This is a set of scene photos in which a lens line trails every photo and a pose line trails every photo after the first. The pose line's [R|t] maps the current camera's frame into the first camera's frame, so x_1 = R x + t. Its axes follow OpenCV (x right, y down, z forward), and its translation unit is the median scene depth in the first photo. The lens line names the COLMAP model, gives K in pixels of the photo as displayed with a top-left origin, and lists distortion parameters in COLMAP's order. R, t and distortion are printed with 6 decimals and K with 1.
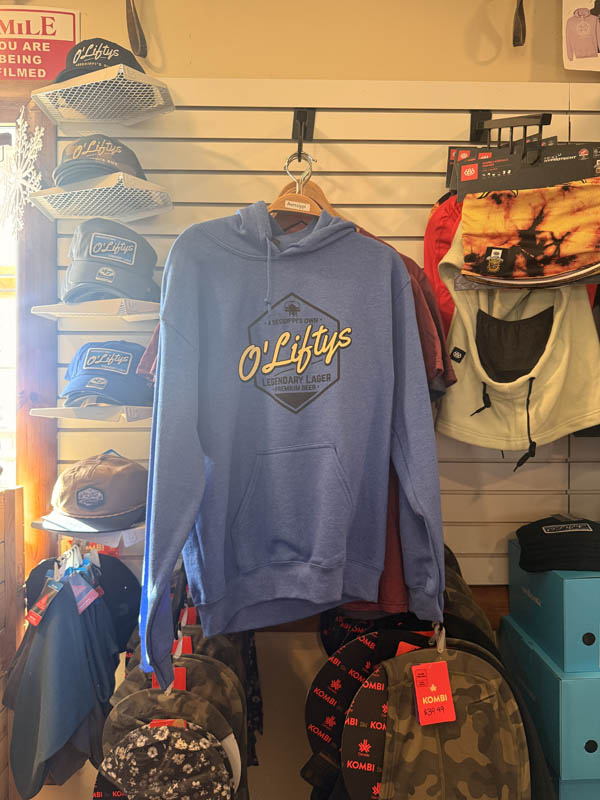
lens RADIAL K [[557.6, 0, 298.9], [0, 557.6, 405.4], [0, 0, 1]] dist [-0.005859, -0.008808]
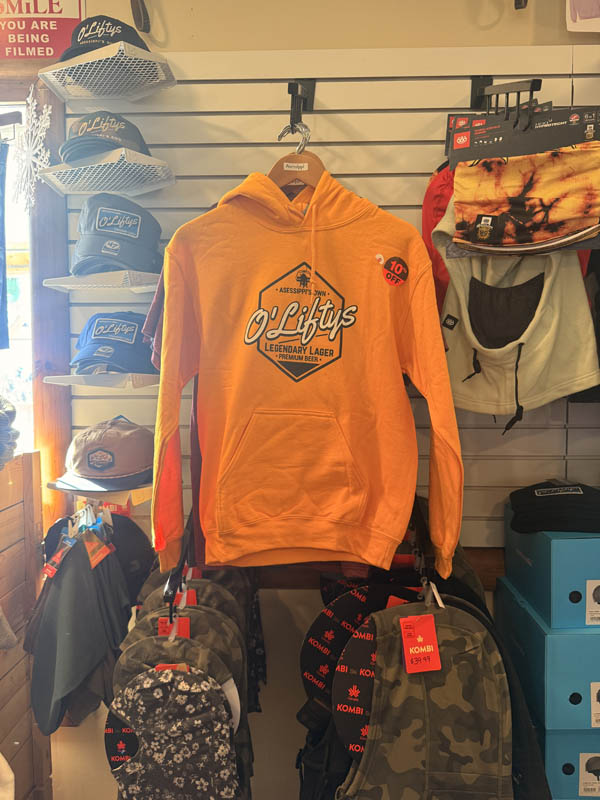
lens RADIAL K [[557.6, 0, 298.5], [0, 557.6, 401.6], [0, 0, 1]] dist [-0.005859, -0.008808]
pose [[0.998950, -0.001835, -0.045778, 0.051810], [0.003680, 0.999183, 0.040259, 0.012937], [0.045666, -0.040385, 0.998140, -0.038733]]
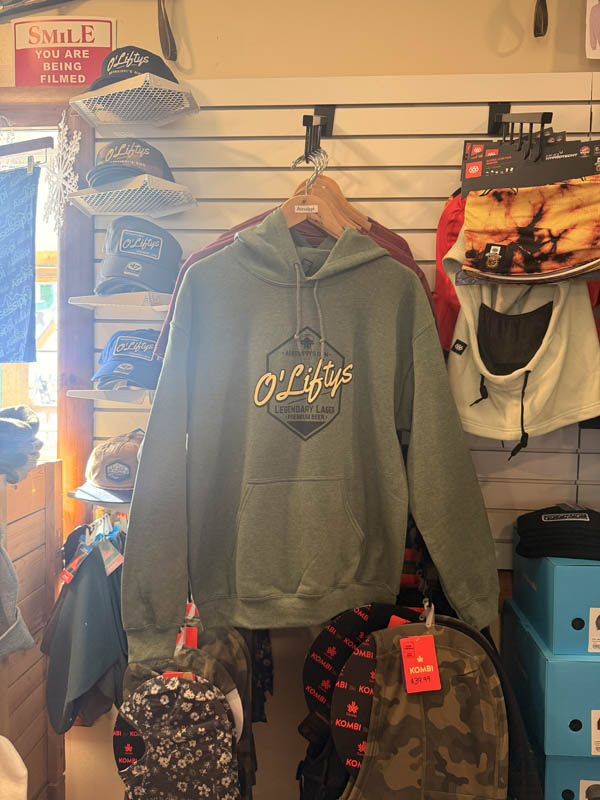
lens RADIAL K [[557.6, 0, 299.0], [0, 557.6, 403.8], [0, 0, 1]] dist [-0.005859, -0.008808]
pose [[0.995357, 0.022228, -0.093654, 0.085223], [-0.019181, 0.999261, 0.033306, -0.013597], [0.094325, -0.031355, 0.995048, -0.064185]]
